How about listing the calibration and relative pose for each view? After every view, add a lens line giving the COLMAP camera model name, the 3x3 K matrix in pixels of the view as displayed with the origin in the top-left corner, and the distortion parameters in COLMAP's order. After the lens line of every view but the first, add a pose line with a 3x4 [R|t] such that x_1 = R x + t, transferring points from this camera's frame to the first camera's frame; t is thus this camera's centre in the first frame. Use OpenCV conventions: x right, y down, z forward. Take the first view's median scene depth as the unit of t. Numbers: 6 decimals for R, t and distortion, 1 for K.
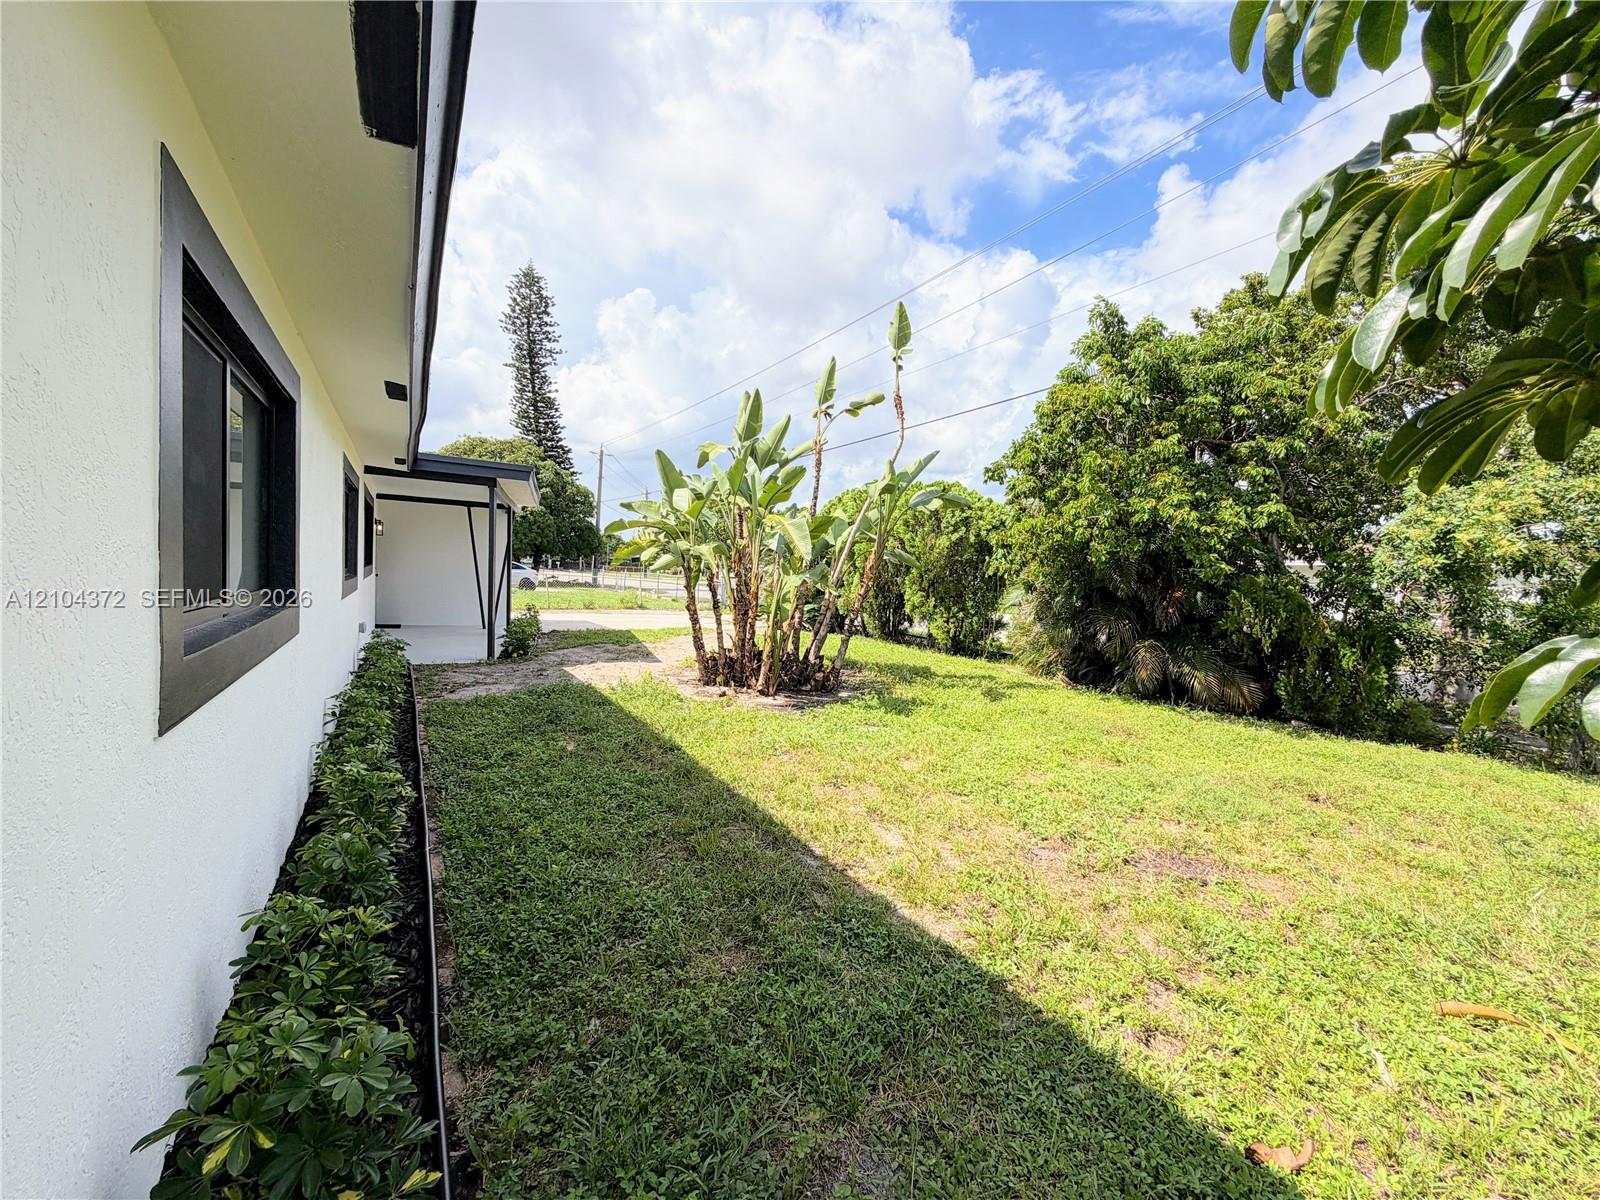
lens RADIAL K [[639.3, 0, 801.0], [0, 639.3, 595.2], [0, 0, 1]] dist [0.000641, -0.000062]
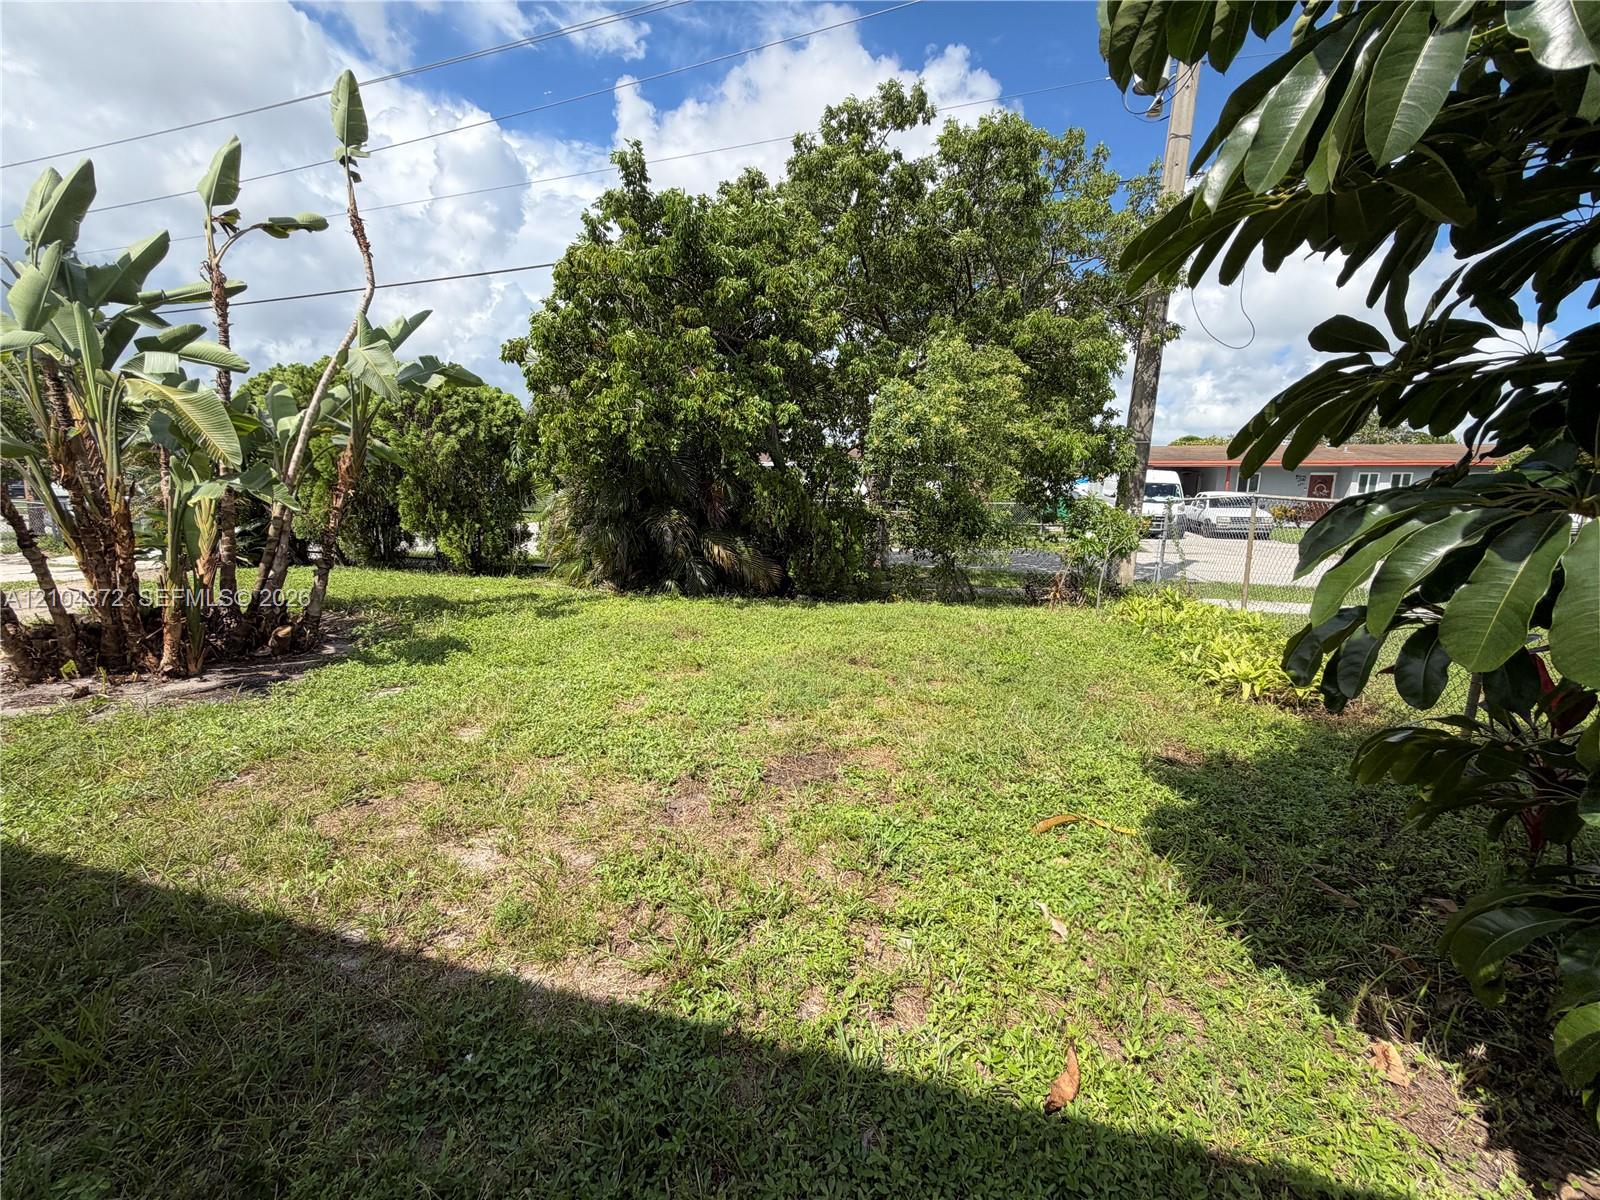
lens RADIAL K [[639.3, 0, 801.0], [0, 639.3, 595.2], [0, 0, 1]] dist [0.000641, -0.000062]
pose [[0.740998, -0.144664, 0.655739, -0.005416], [0.048513, 0.985500, 0.162592, 0.003910], [-0.669752, -0.088668, 0.737272, 0.135994]]
